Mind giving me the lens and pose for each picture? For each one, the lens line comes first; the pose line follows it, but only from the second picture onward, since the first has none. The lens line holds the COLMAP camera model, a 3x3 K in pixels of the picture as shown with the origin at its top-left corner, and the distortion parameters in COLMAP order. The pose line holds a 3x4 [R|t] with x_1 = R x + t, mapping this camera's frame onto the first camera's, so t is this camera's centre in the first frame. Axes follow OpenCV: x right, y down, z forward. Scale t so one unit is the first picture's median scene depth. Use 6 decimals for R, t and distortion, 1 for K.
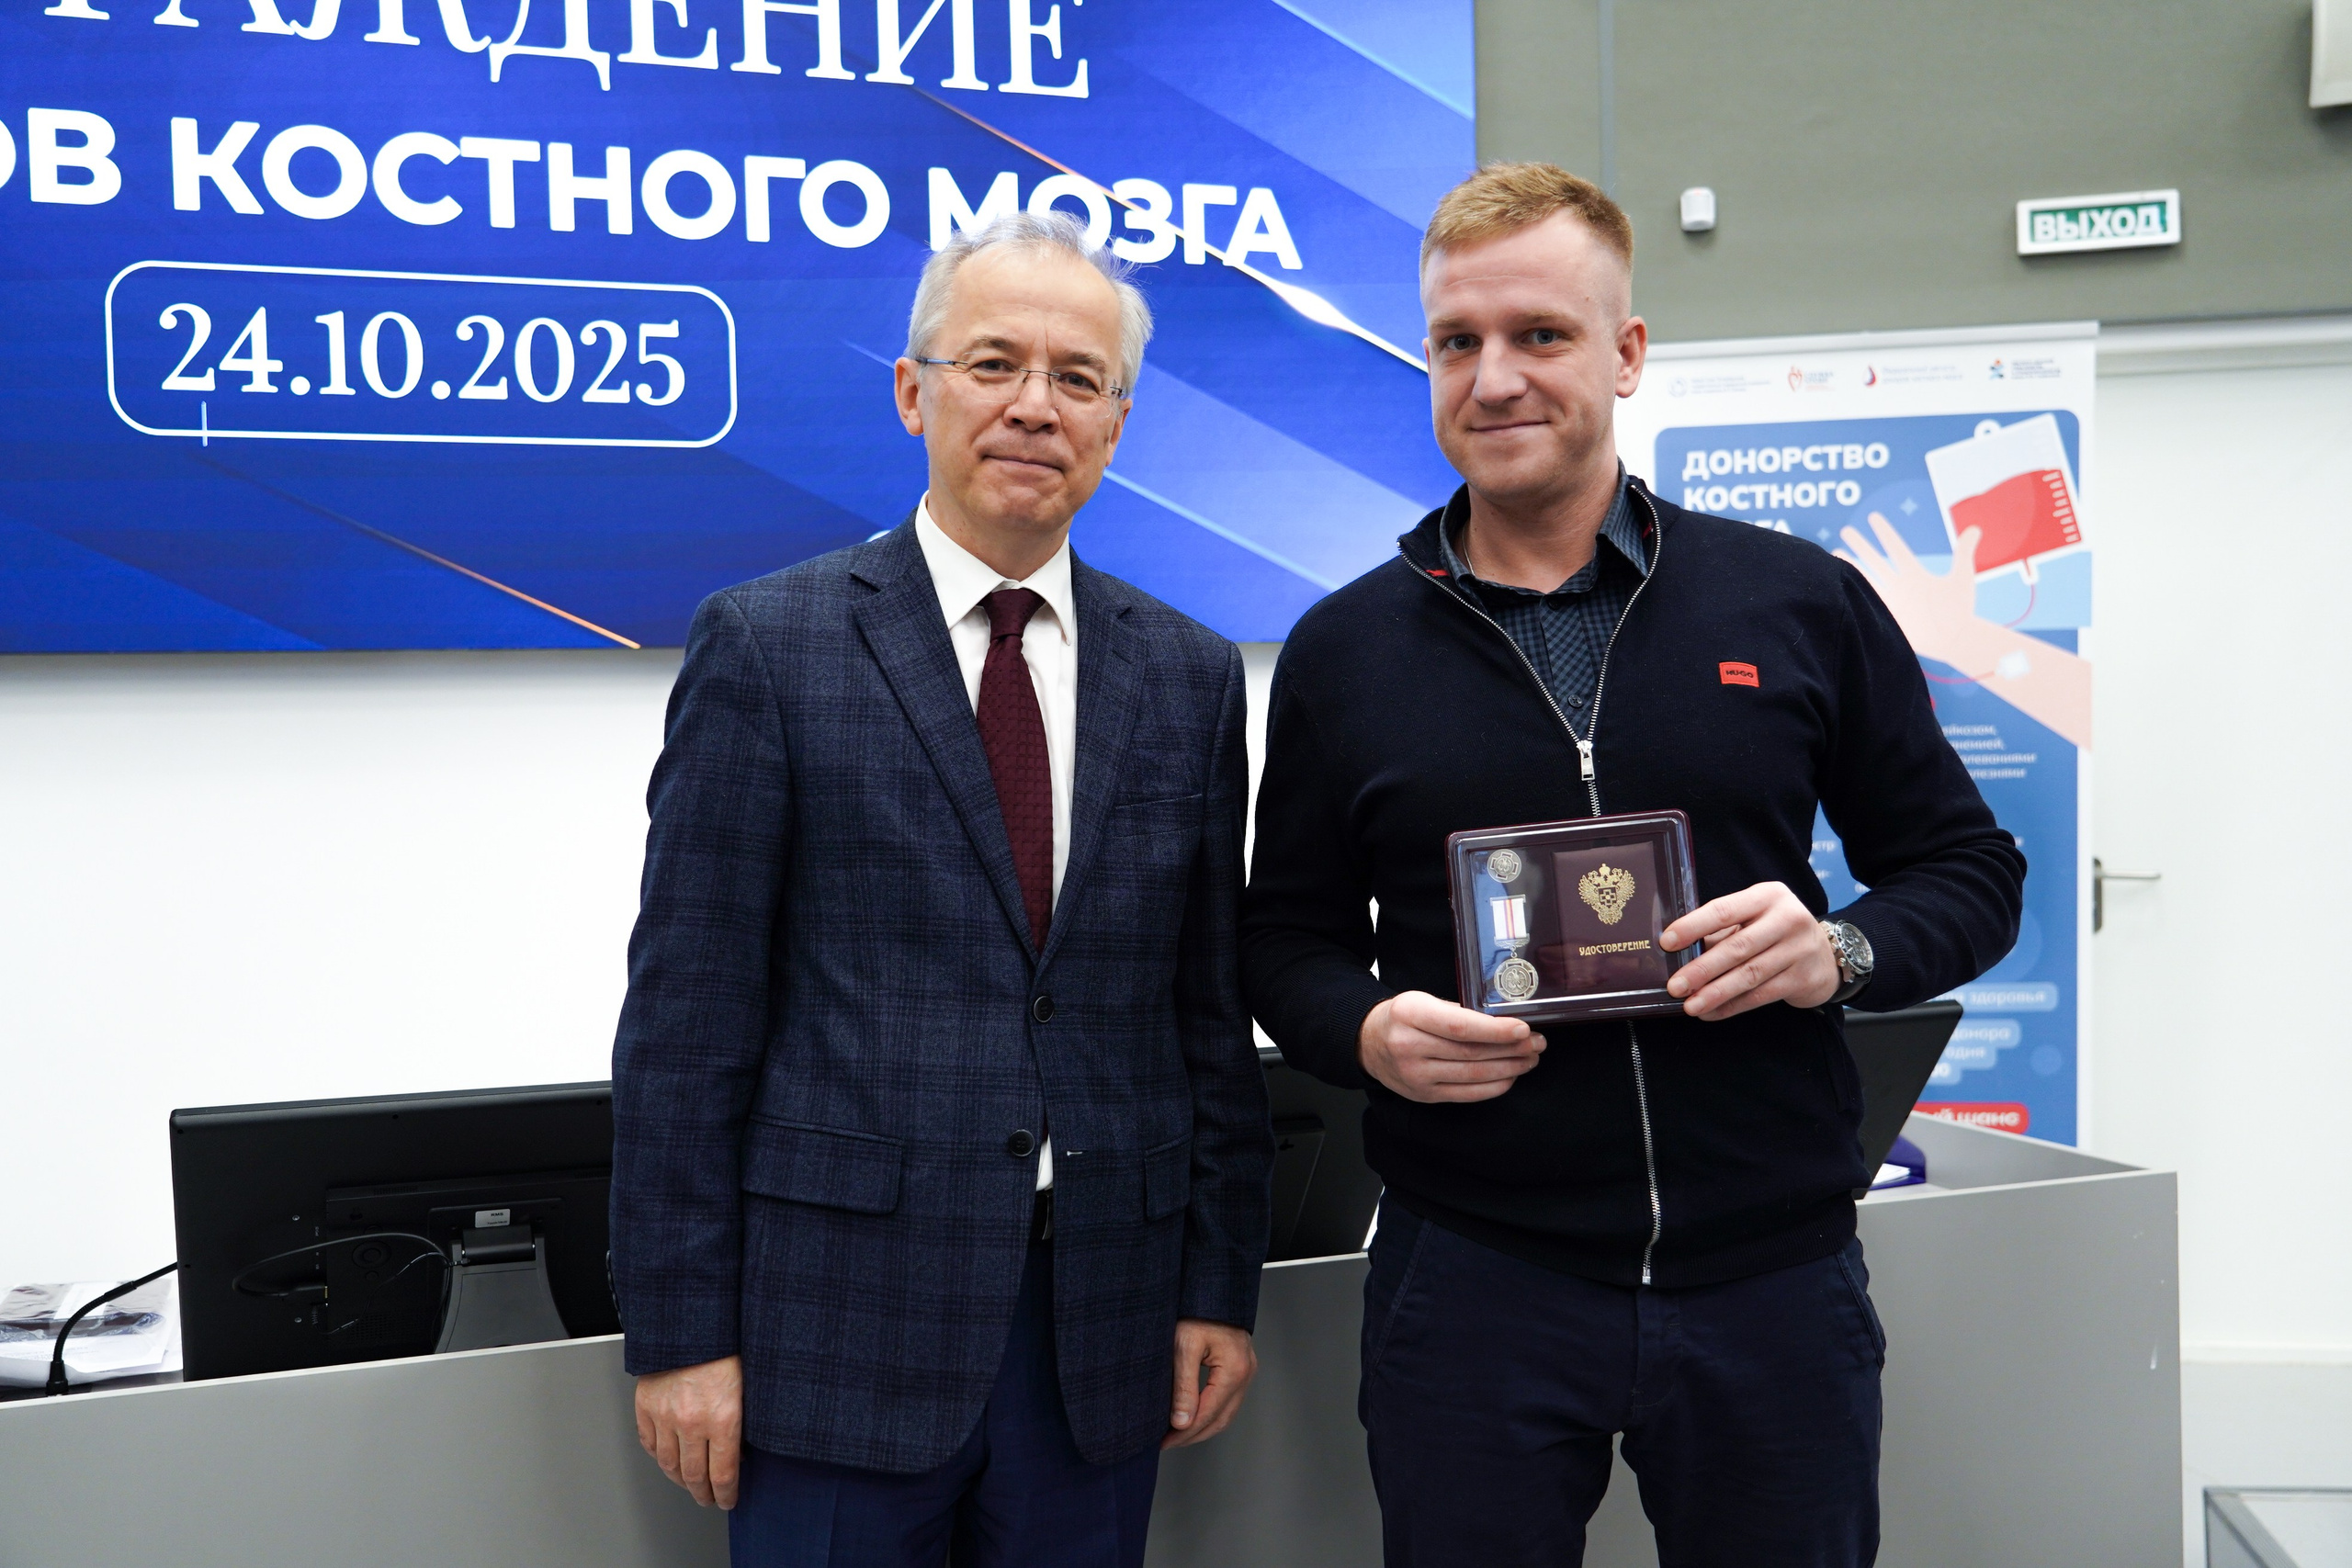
lens RADIAL K [[2436.4, 0, 1168.2], [0, 2436.4, 757.3], [0, 0, 1]] dist [0.023066, 0.000000]
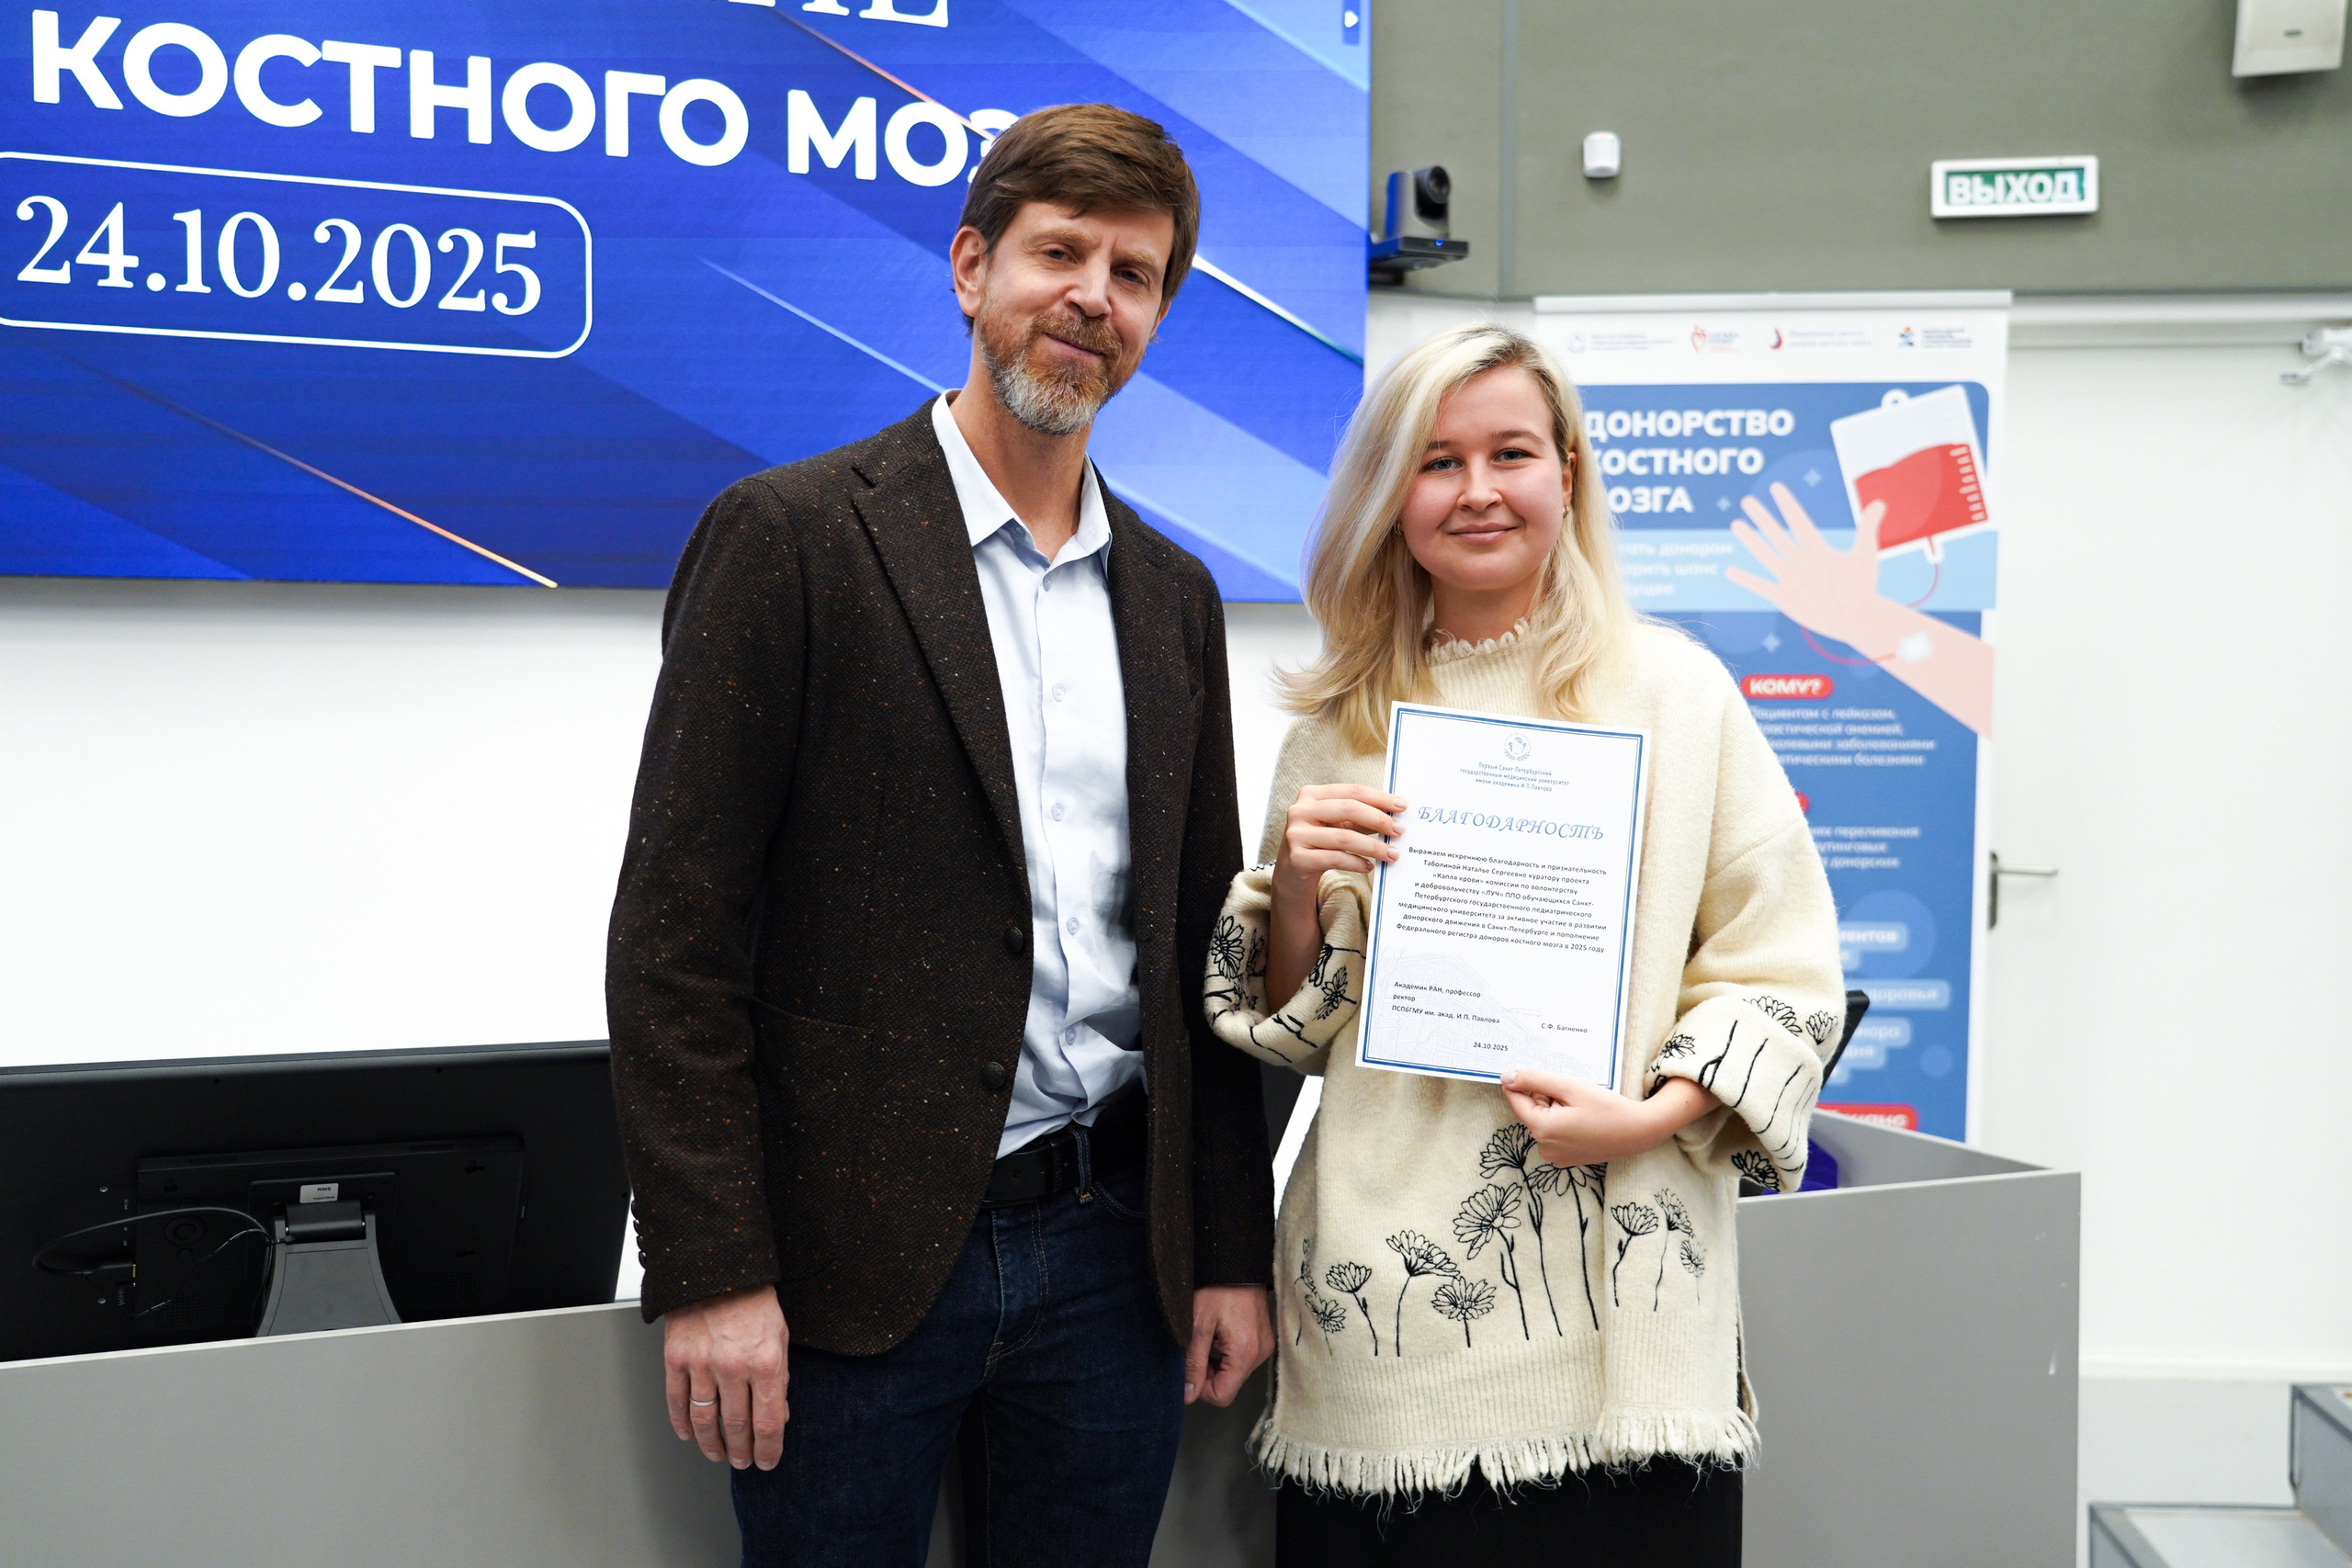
lens RADIAL K [[2718.1, 0, 1214.6], [0, 2718.1, 795.4], [0, 0, 1]] dist [0.030686, 0.000000]
pose [[0.997682, 0.025116, 0.063242, 0.015018], [-0.026254, 0.999507, 0.017231, 0.028215], [-0.062778, -0.018851, 0.997849, -0.152894]]
